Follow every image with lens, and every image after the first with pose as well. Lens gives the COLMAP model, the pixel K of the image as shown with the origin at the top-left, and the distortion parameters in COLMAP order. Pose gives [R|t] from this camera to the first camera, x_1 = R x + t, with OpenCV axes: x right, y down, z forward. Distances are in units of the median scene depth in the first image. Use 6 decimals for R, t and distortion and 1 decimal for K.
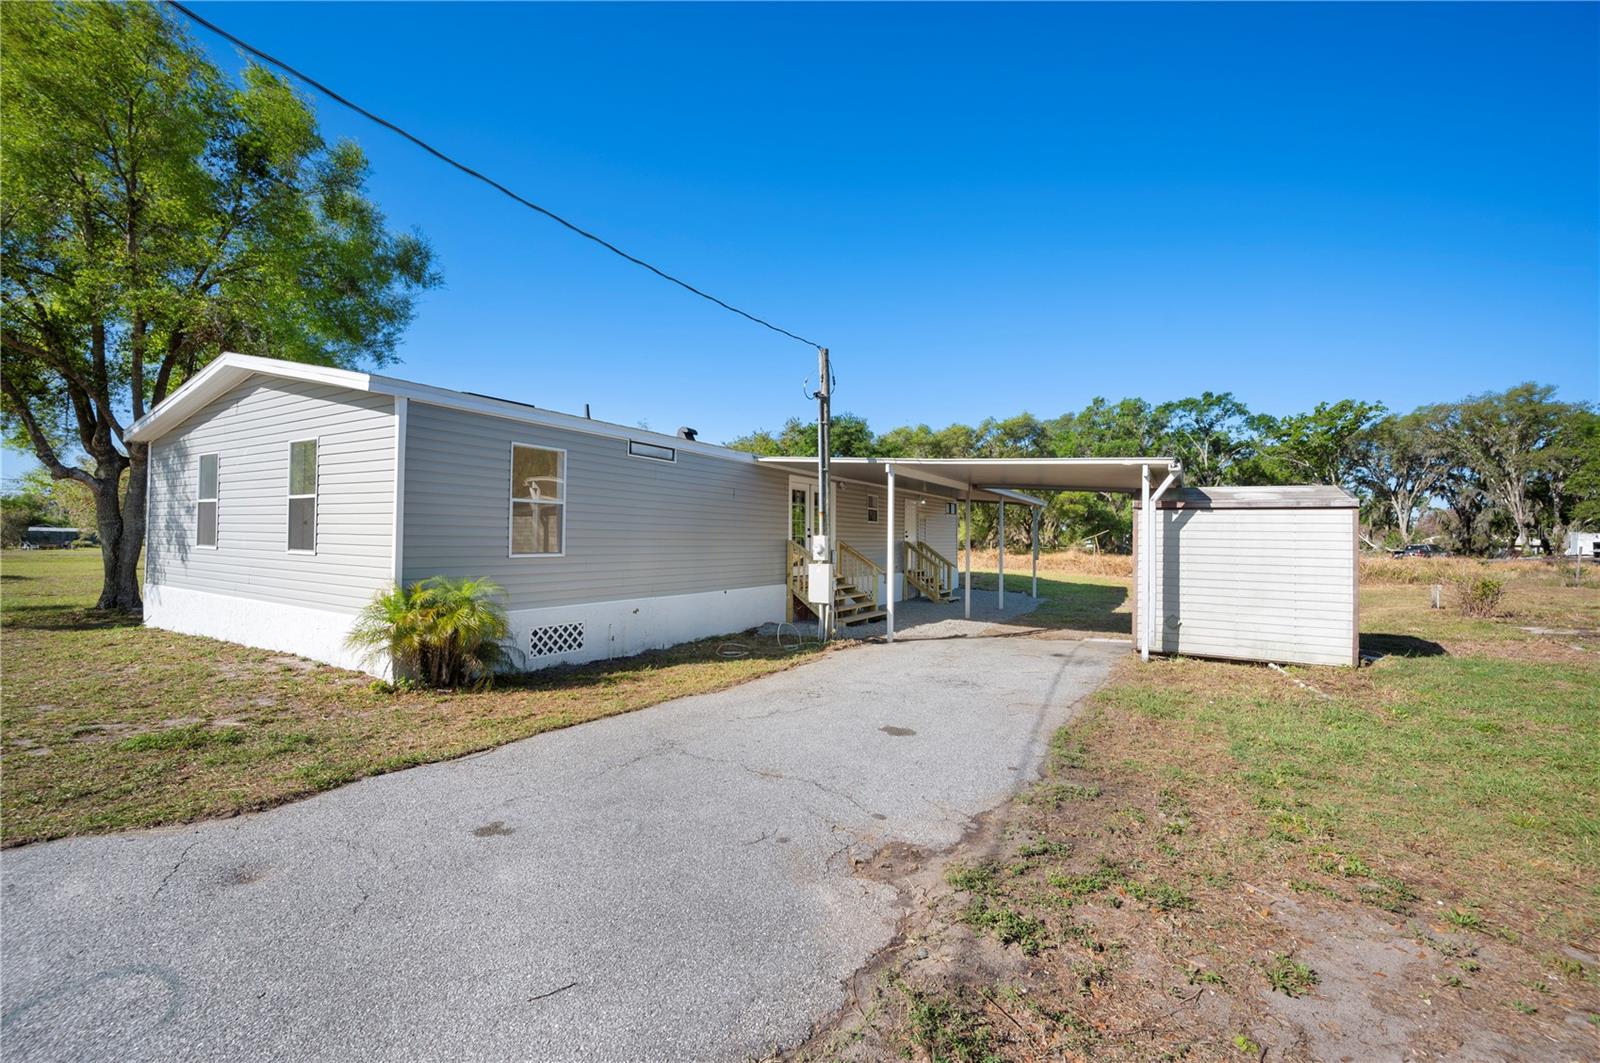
lens RADIAL K [[645.6, 0, 806.6], [0, 645.6, 517.3], [0, 0, 1]] dist [0.000426, -0.000074]
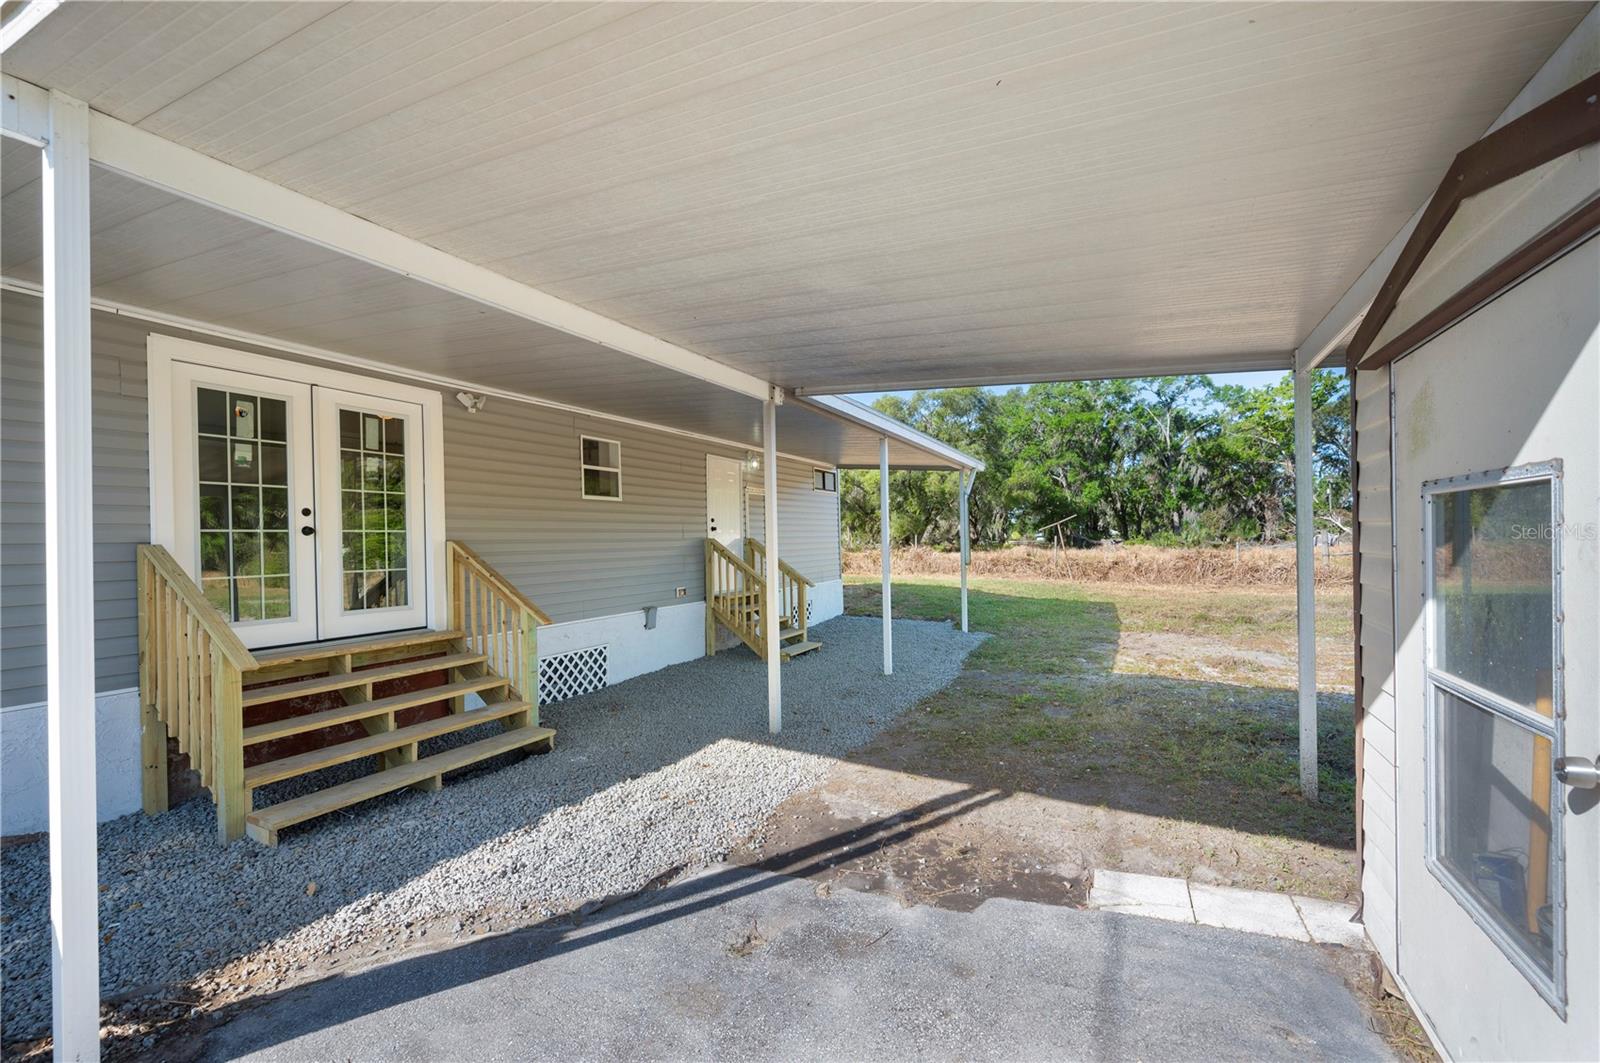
lens RADIAL K [[653.7, 0, 800.0], [0, 653.7, 531.5], [0, 0, 1]] dist [0.000529, 0.000020]
pose [[0.997591, -0.028307, 0.063328, 0.052431], [0.026915, 0.999380, 0.022719, 0.005857], [-0.063932, -0.020960, 0.997734, 0.132024]]
